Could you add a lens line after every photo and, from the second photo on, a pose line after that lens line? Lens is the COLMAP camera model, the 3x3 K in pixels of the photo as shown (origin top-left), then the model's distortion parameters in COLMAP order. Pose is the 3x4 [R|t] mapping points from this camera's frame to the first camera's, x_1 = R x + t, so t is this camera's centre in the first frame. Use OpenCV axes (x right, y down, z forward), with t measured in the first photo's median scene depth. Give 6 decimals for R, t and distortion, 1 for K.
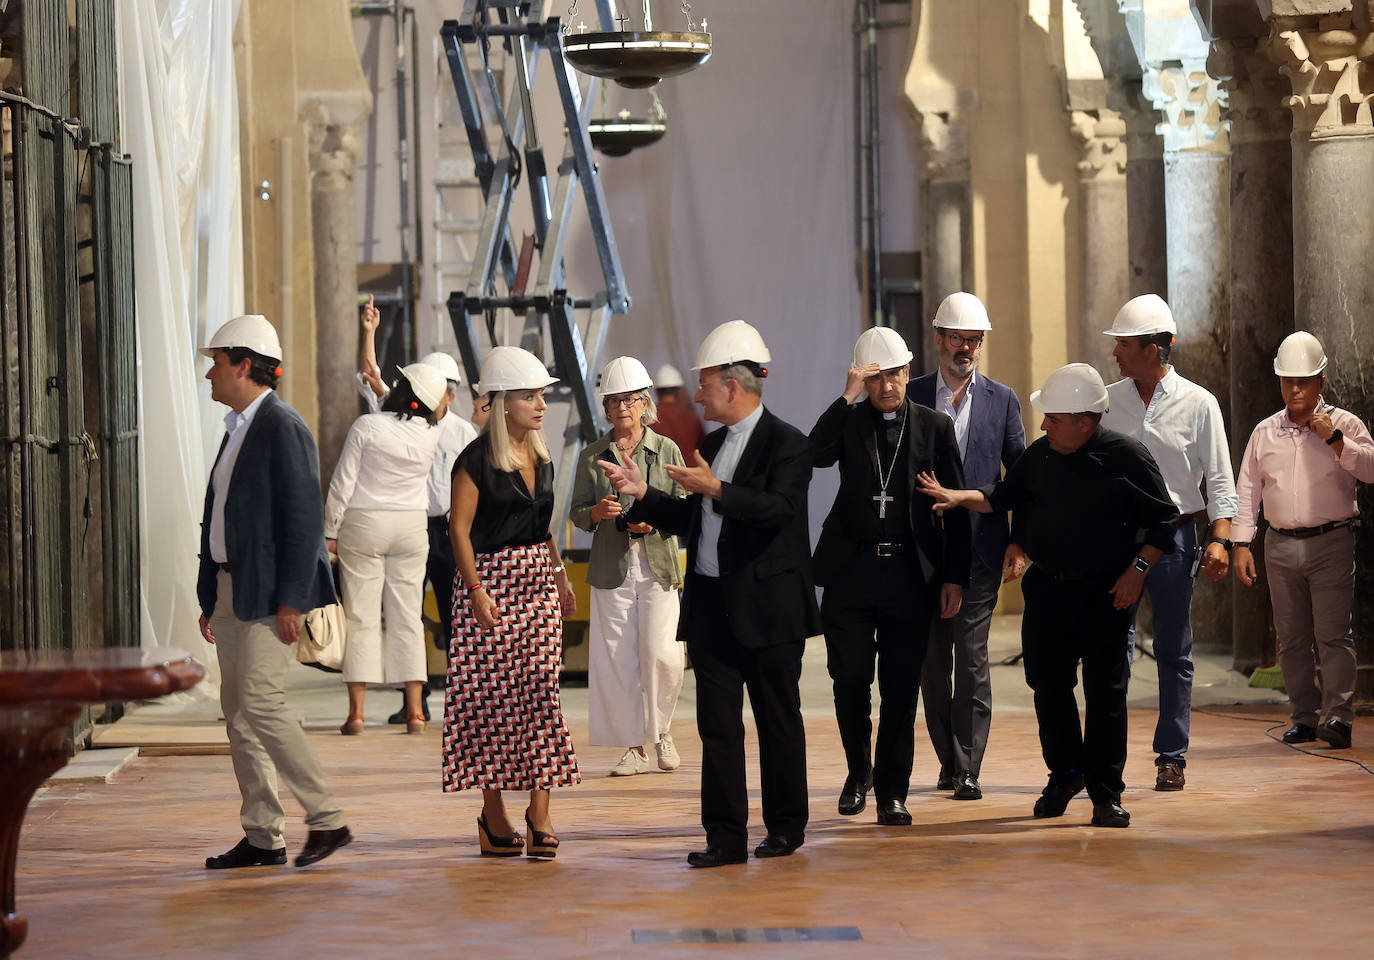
lens RADIAL K [[6805.0, 0, 684.7], [0, 6805.0, 479.6], [0, 0, 1]] dist [0.738425, 2.638925]
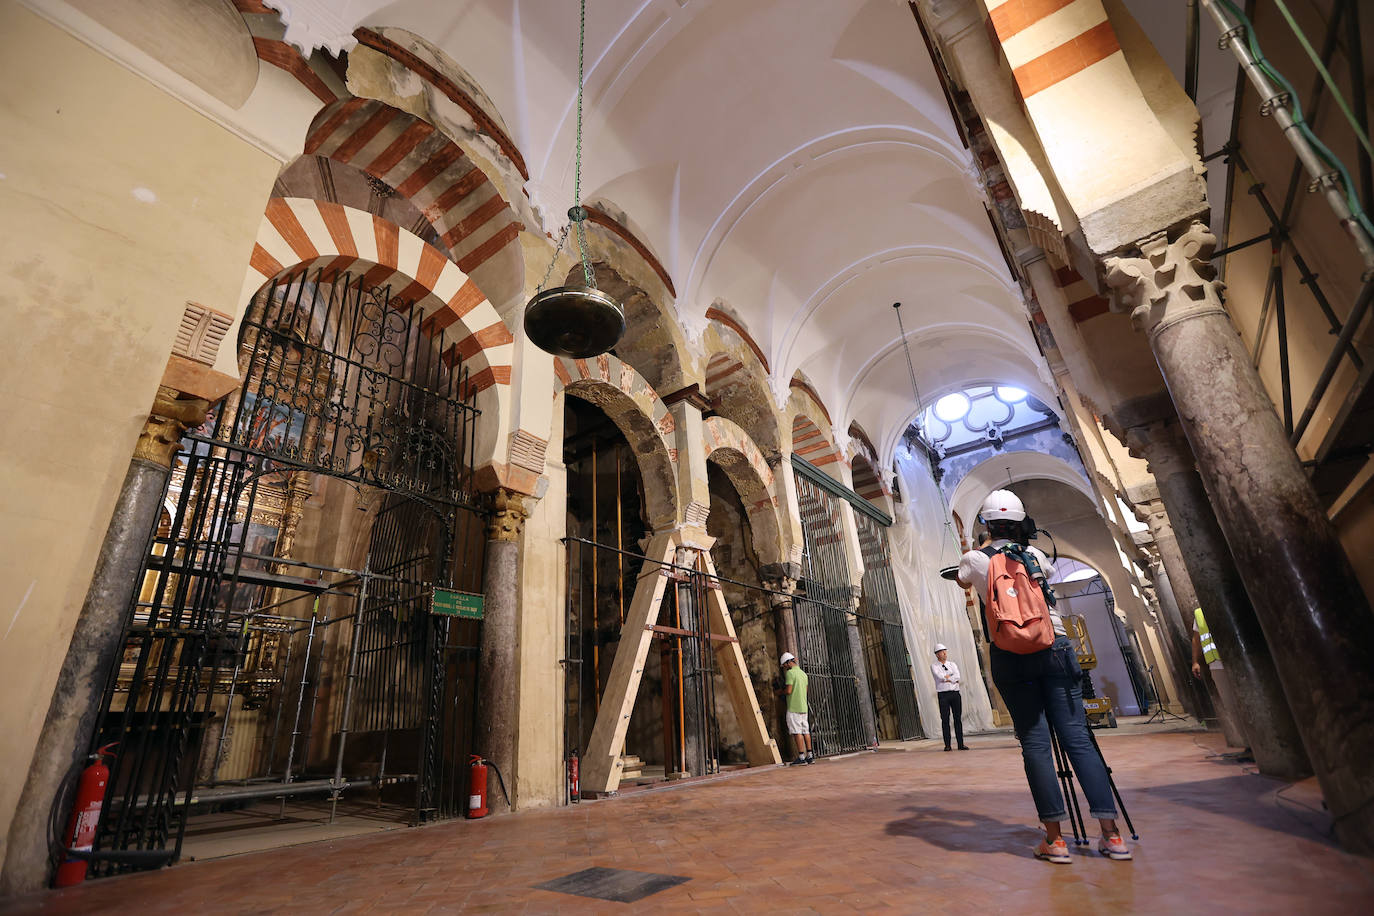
lens RADIAL K [[626.0, 0, 680.9], [0, 626.0, 454.7], [0, 0, 1]] dist [-0.053473, 0.017506]
pose [[0.794103, -0.265456, -0.546748, 0.068816], [0.028736, 0.914970, -0.402498, 0.016866], [0.607104, 0.303913, 0.734208, 0.460607]]
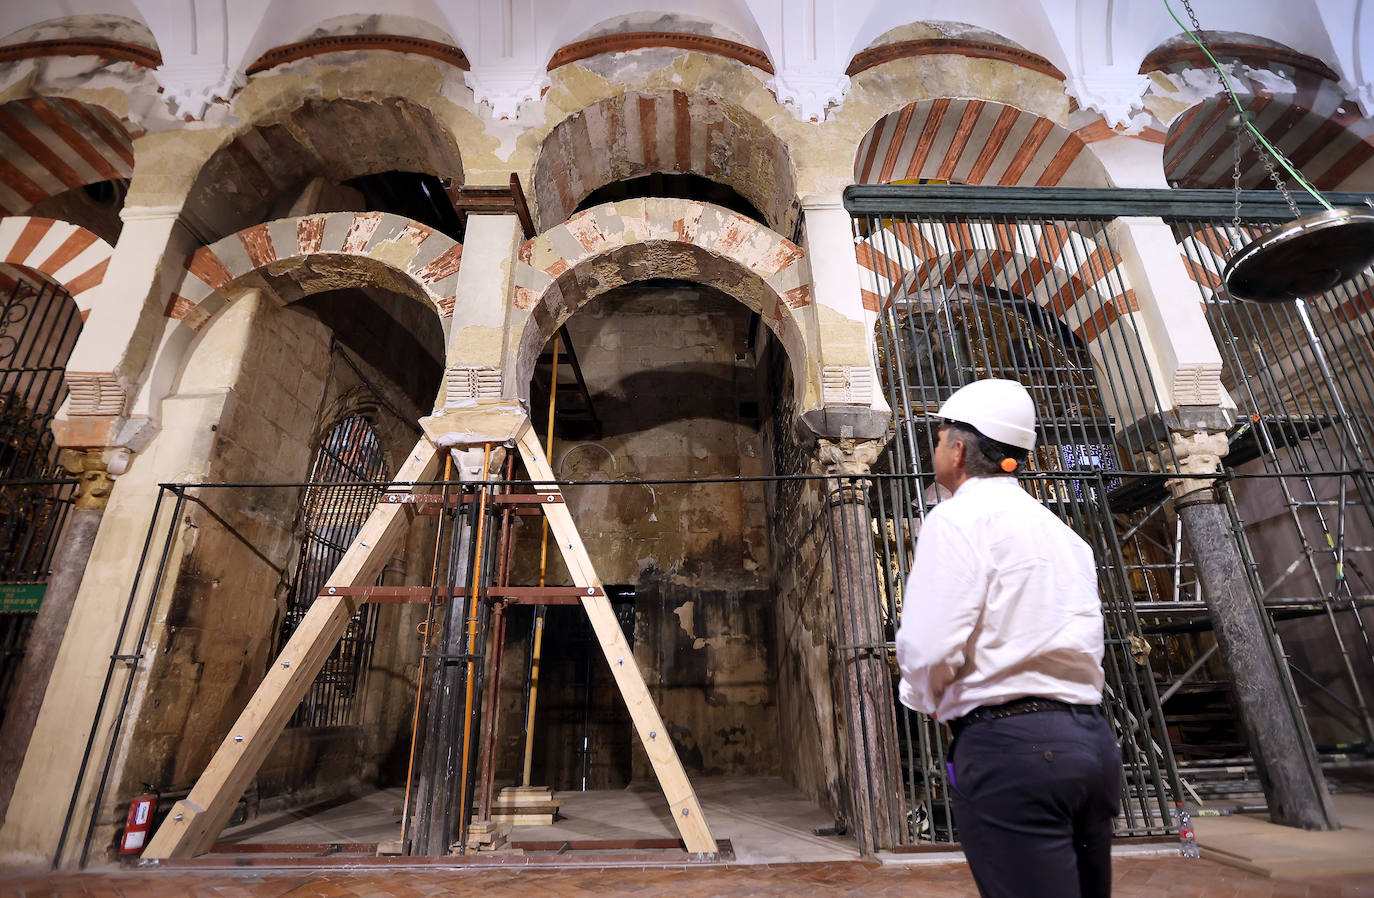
lens RADIAL K [[656.5, 0, 696.1], [0, 656.5, 446.3], [0, 0, 1]] dist [-0.049761, 0.018178]
pose [[0.002327, -0.352662, -0.935748, 0.066168], [0.003468, 0.935748, -0.352653, 0.004133], [0.999991, -0.002425, 0.003400, 0.706866]]
